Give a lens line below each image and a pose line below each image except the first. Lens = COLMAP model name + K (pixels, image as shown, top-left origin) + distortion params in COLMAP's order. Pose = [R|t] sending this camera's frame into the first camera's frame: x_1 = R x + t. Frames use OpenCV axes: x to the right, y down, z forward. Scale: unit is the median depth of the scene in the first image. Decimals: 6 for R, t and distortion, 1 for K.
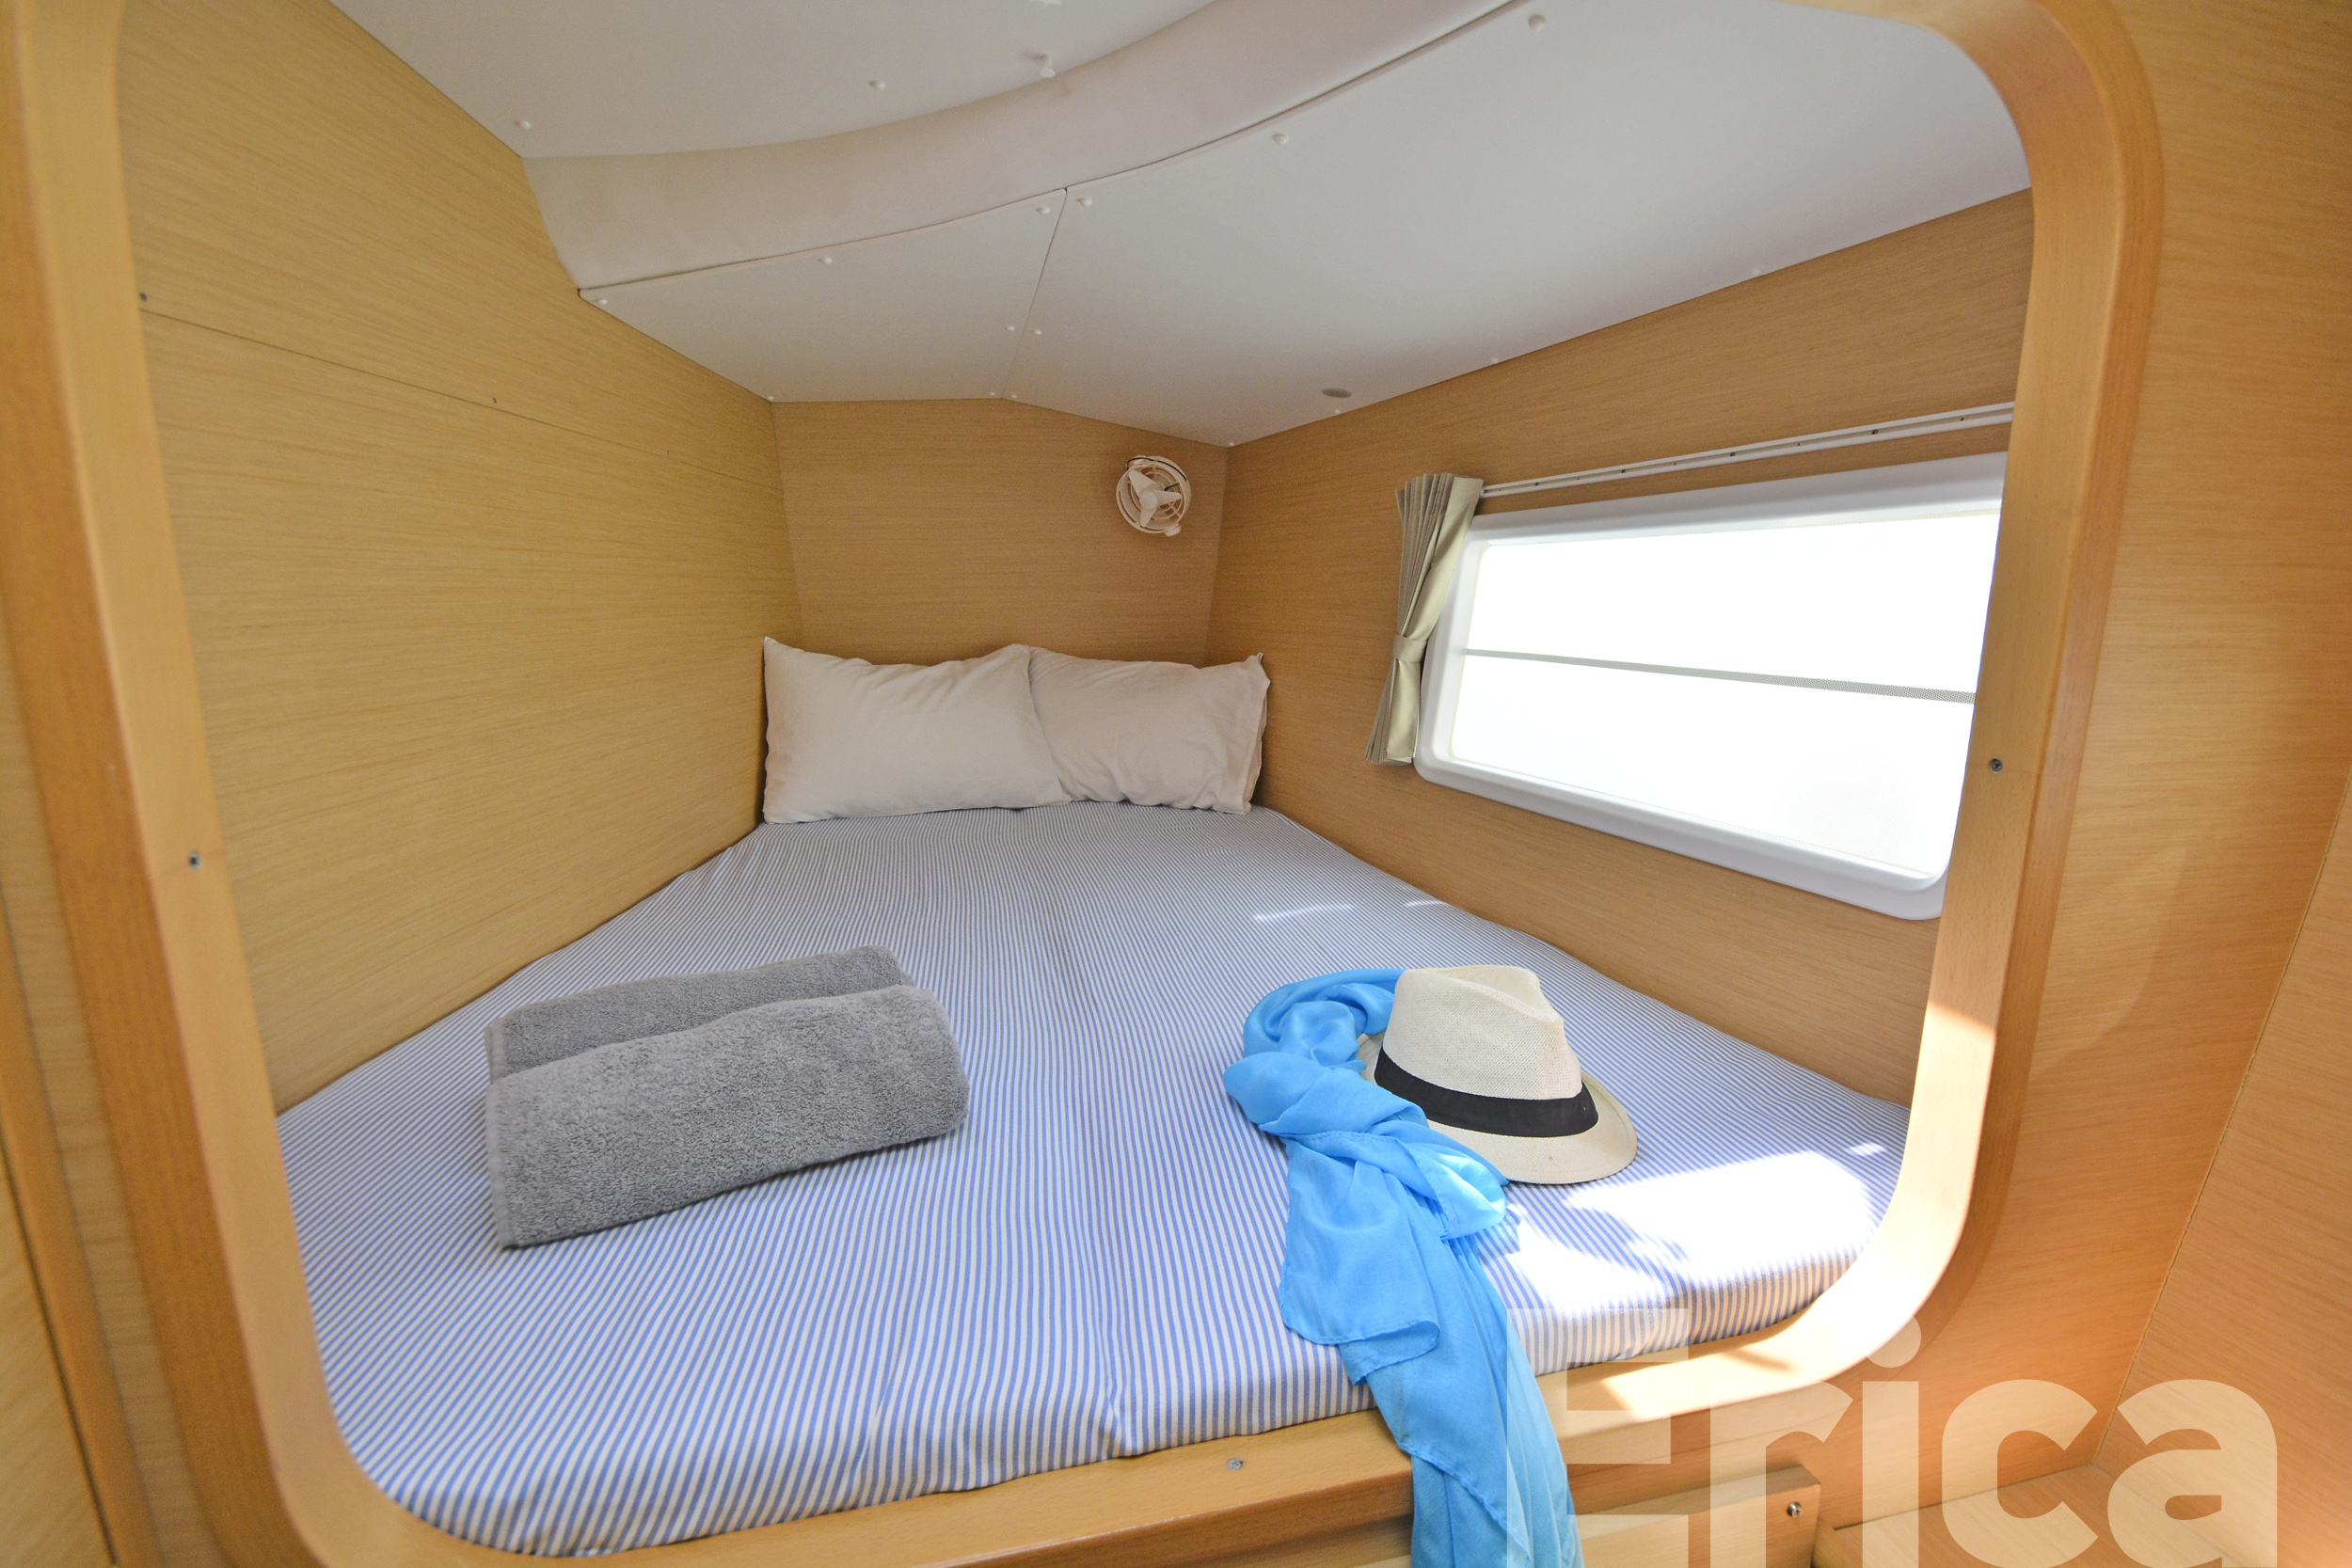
lens RADIAL K [[1041.1, 0, 1177.1], [0, 1041.1, 796.5], [0, 0, 1]] dist [0.004134, -0.008814]
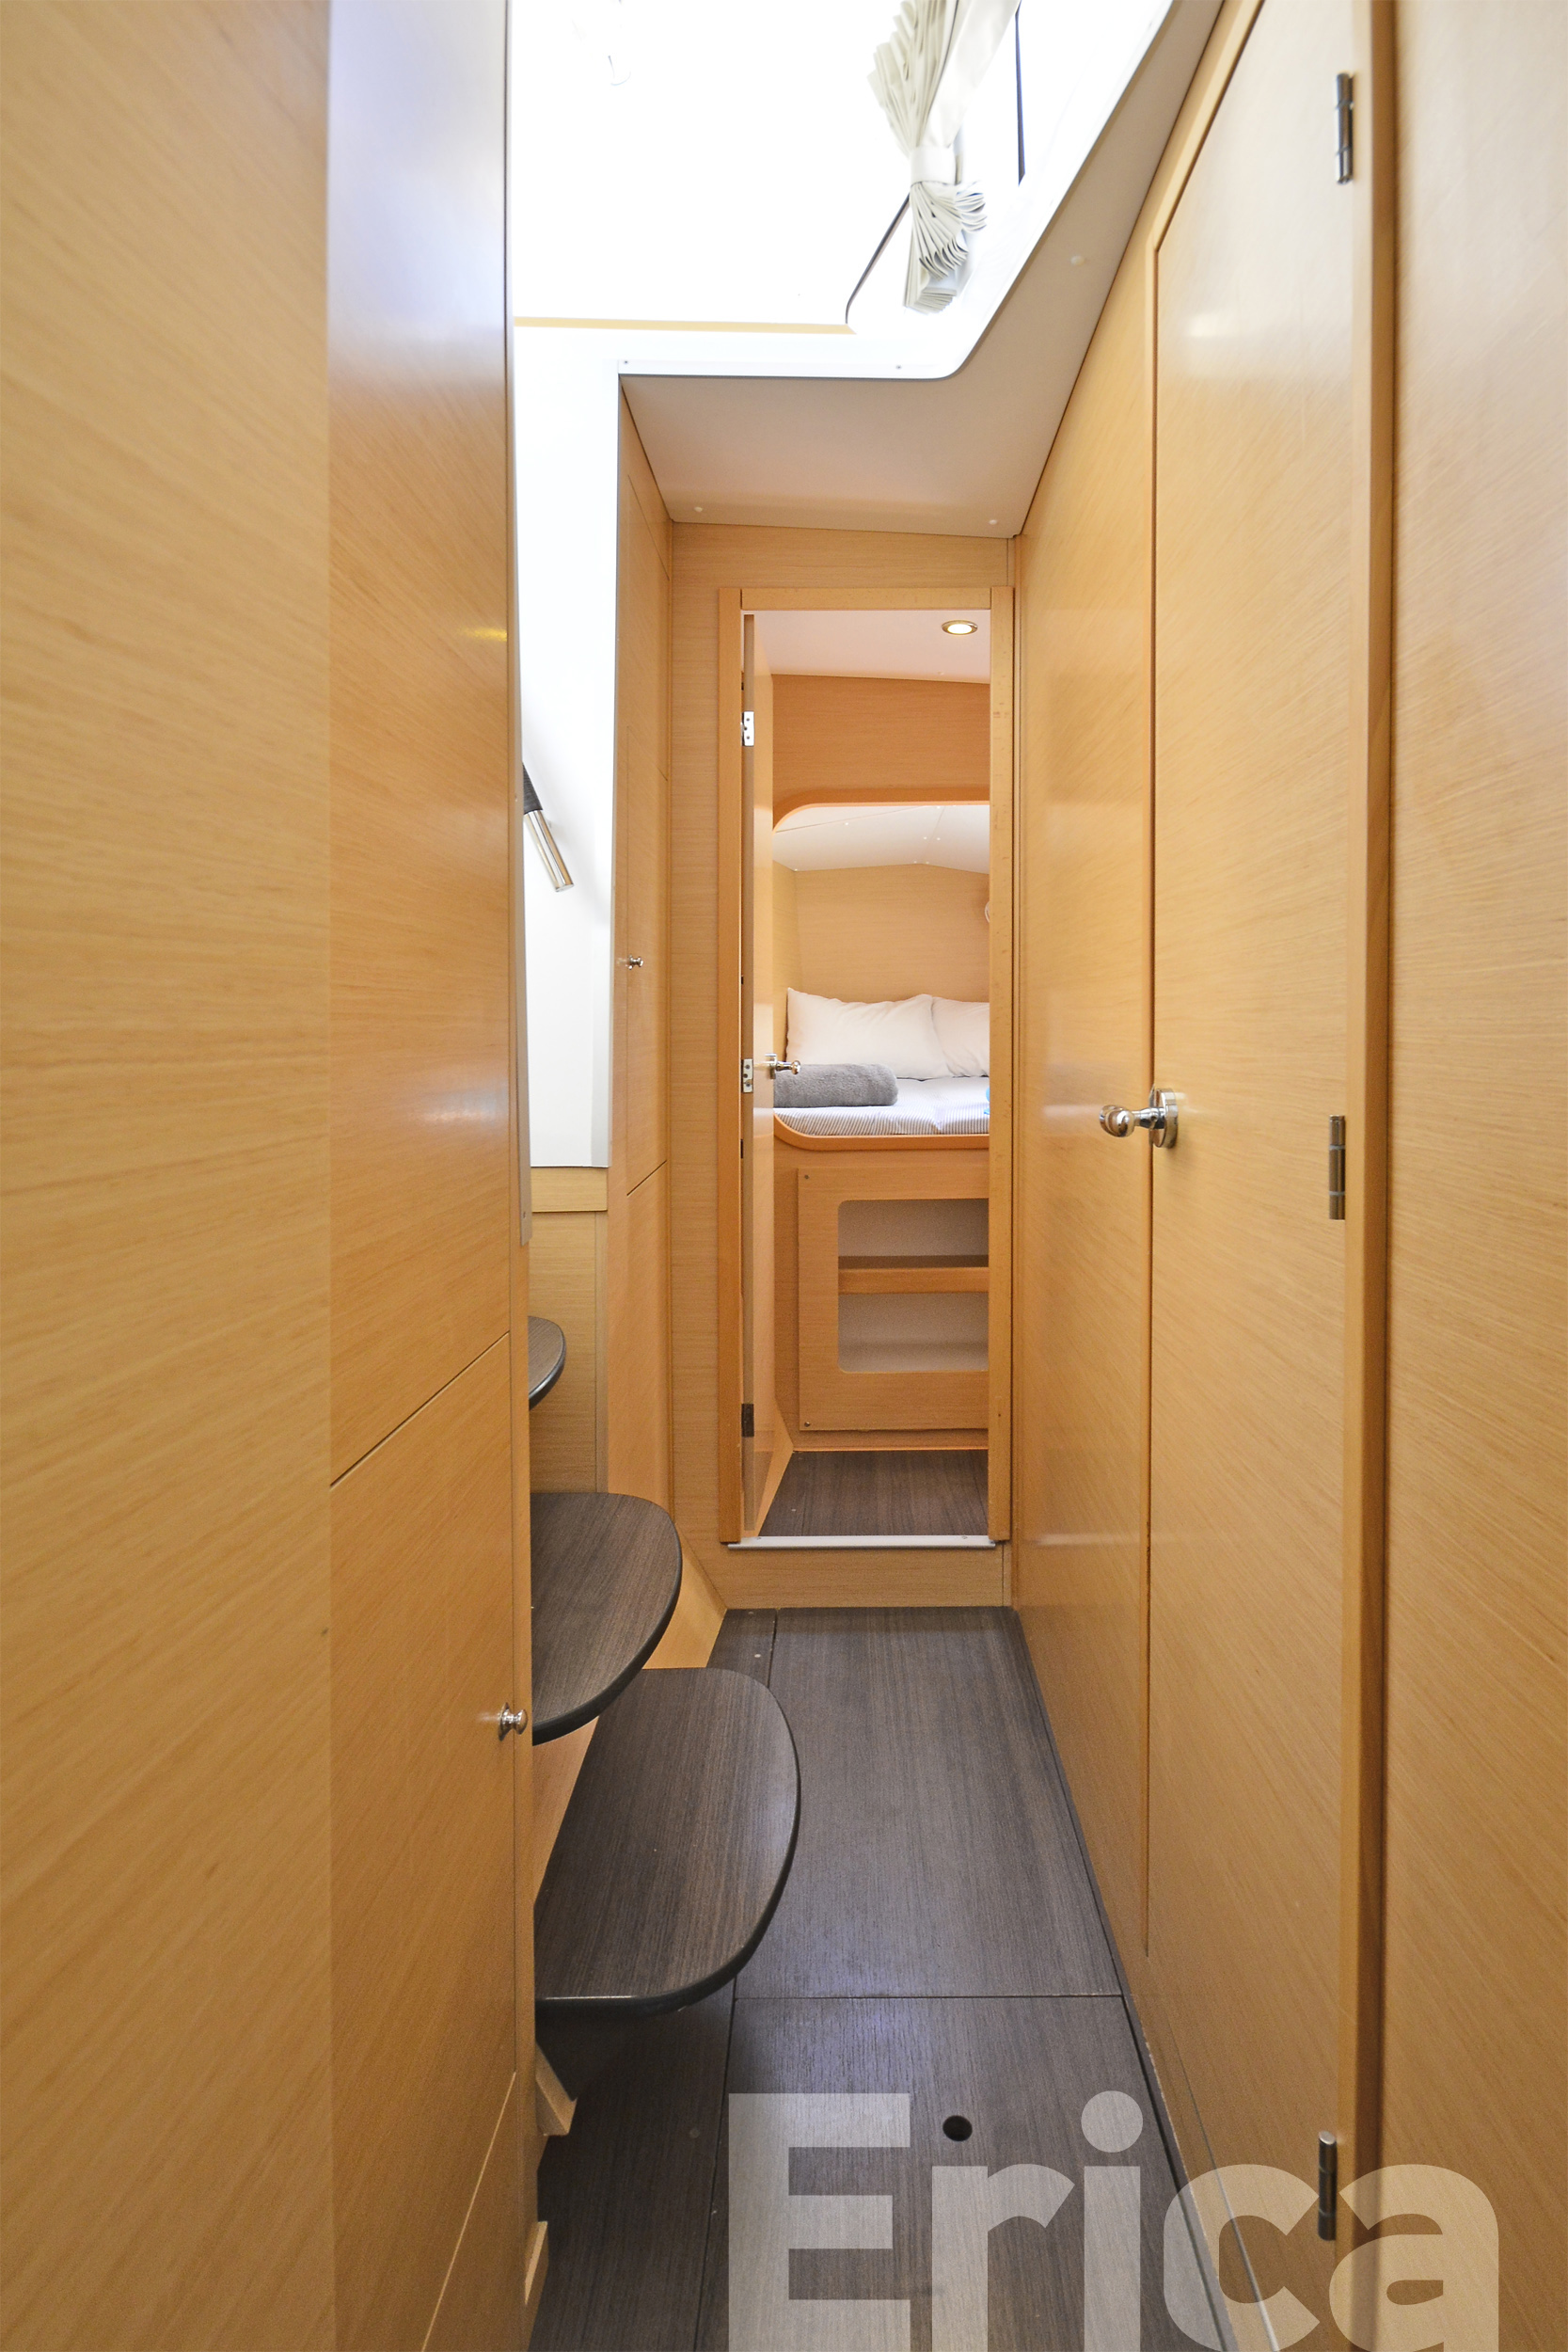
lens RADIAL K [[1041.1, 0, 764.9], [0, 1041.1, 1177.0], [0, 0, 1]] dist [0.004134, -0.008814]
pose [[0.954413, 0.025180, -0.297426, 0.308951], [-0.042348, 0.997779, -0.051421, 0.705185], [0.295471, 0.061672, 0.953359, -1.900322]]
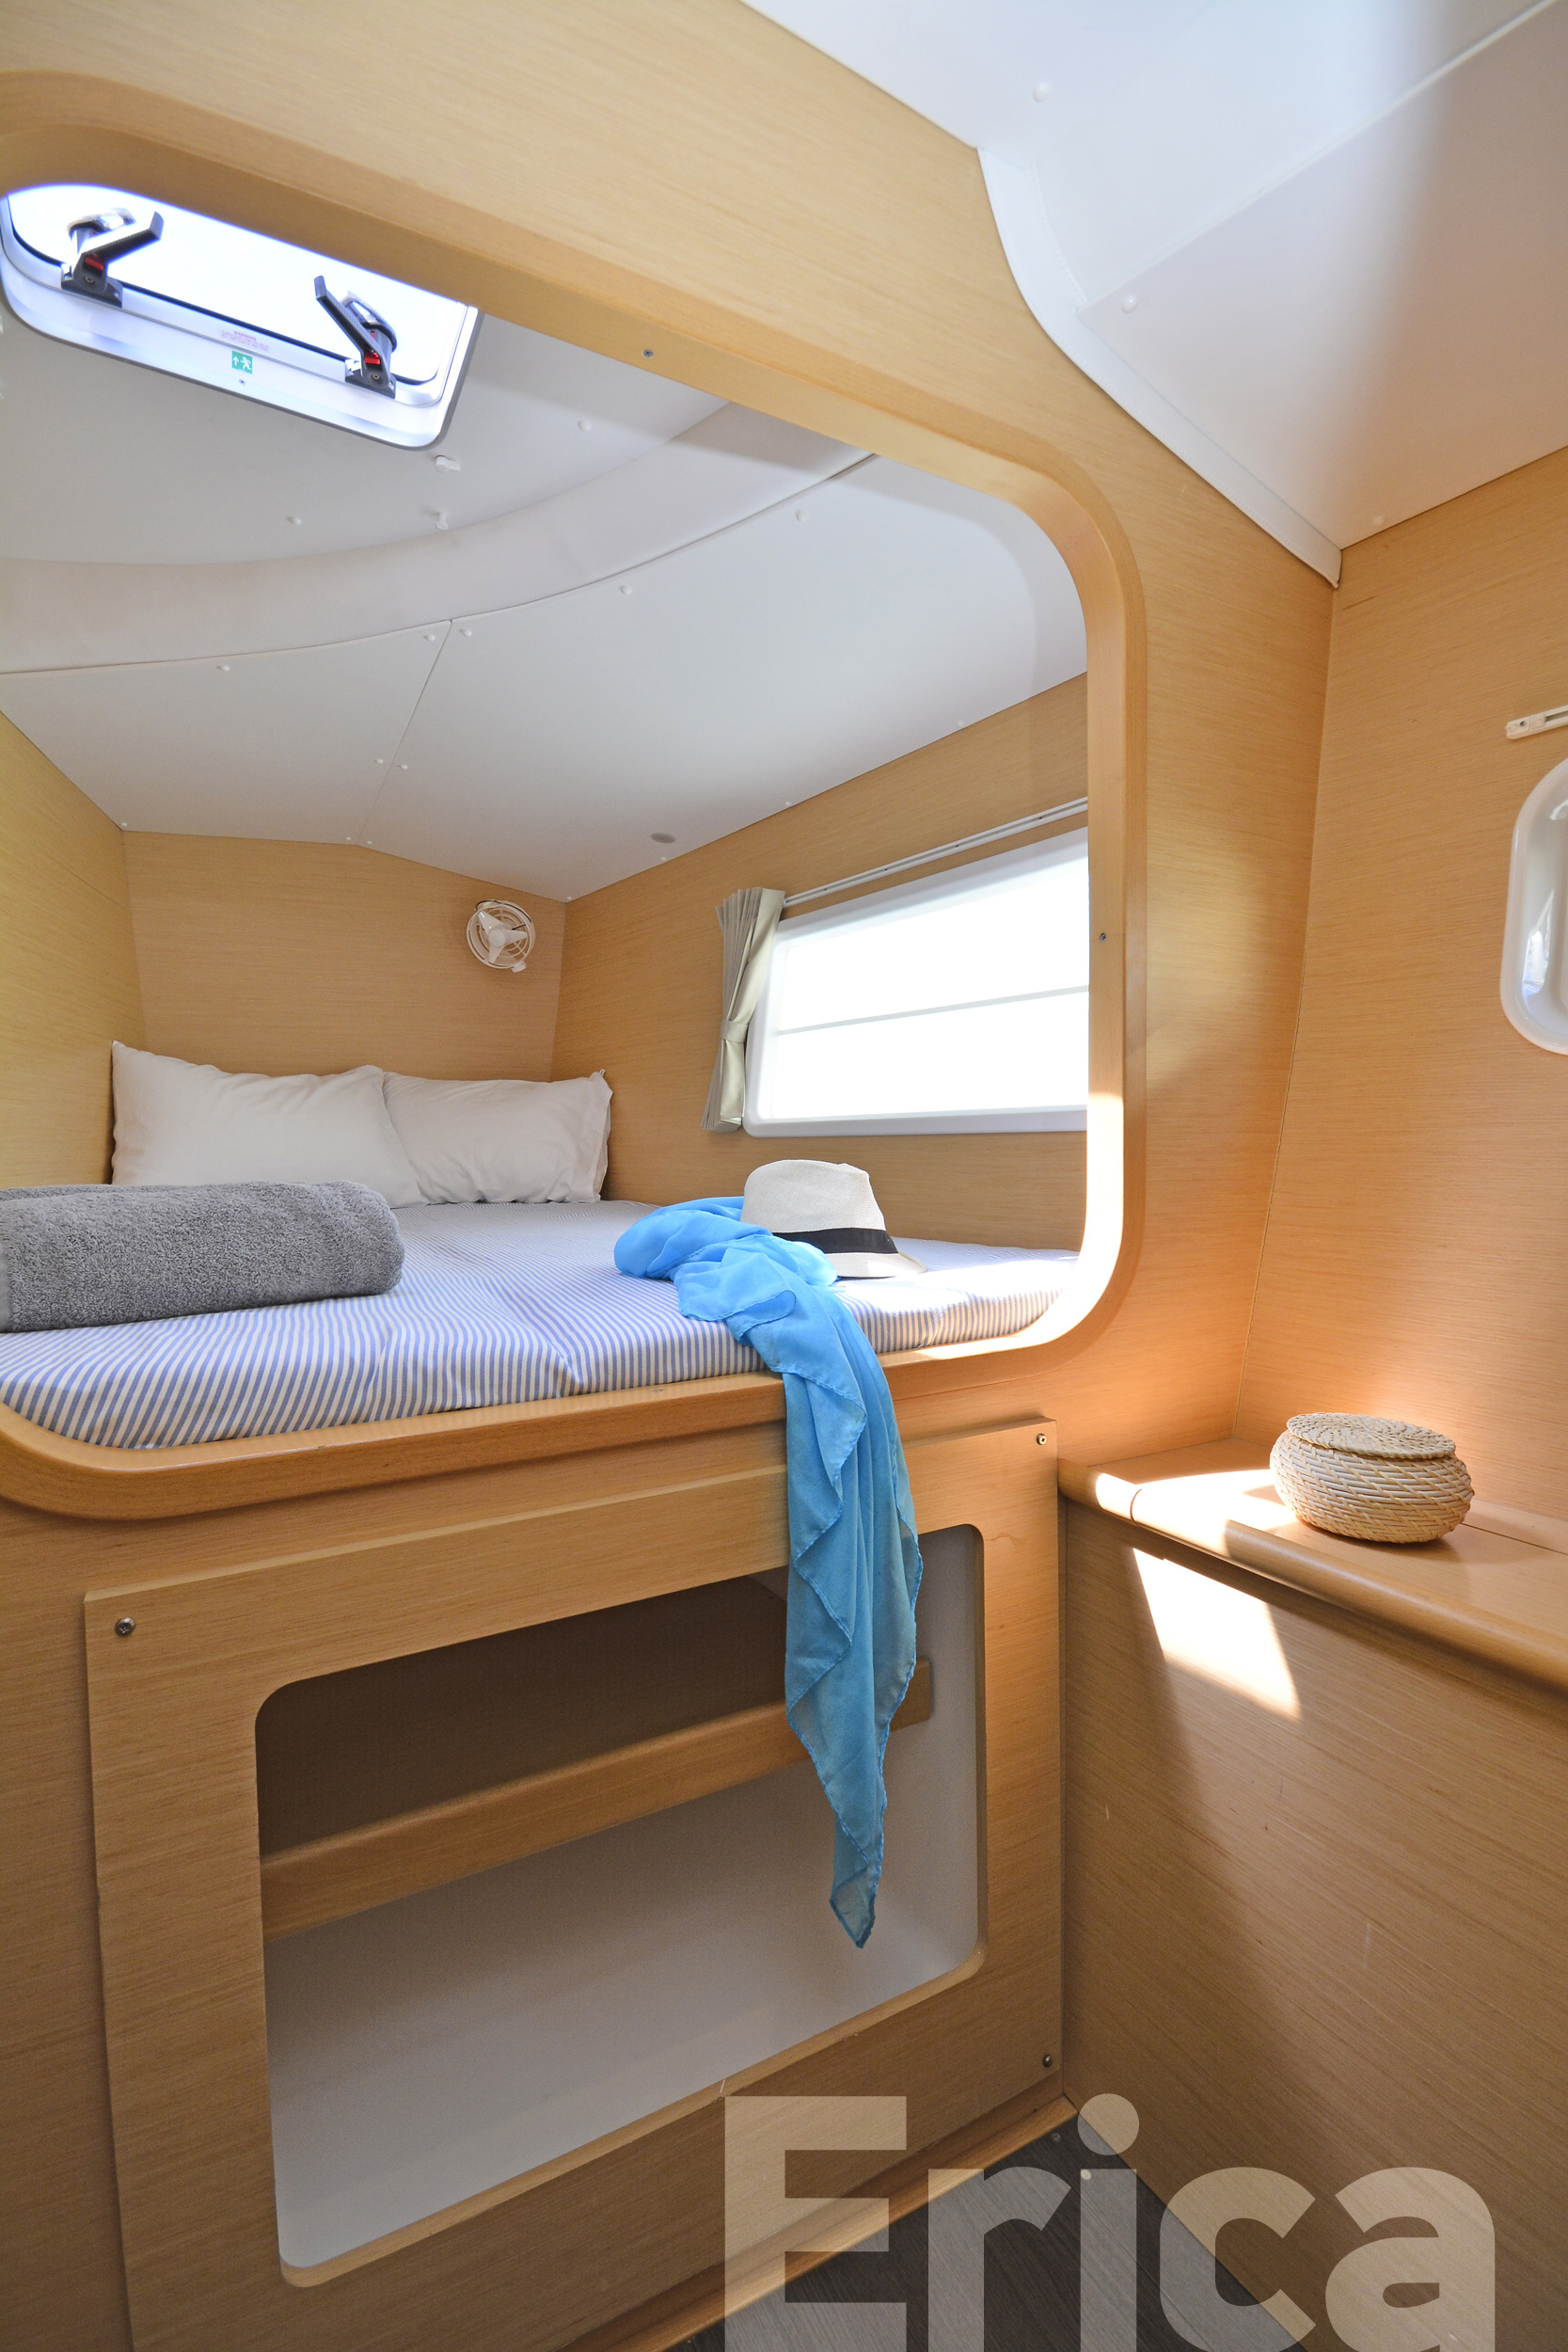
lens RADIAL K [[1041.1, 0, 764.9], [0, 1041.1, 1177.0], [0, 0, 1]] dist [0.004134, -0.008814]
pose [[0.966825, -0.019023, 0.254730, -0.107261], [0.058470, 0.987228, -0.148193, 0.415946], [-0.248658, 0.158171, 0.955589, -0.270447]]
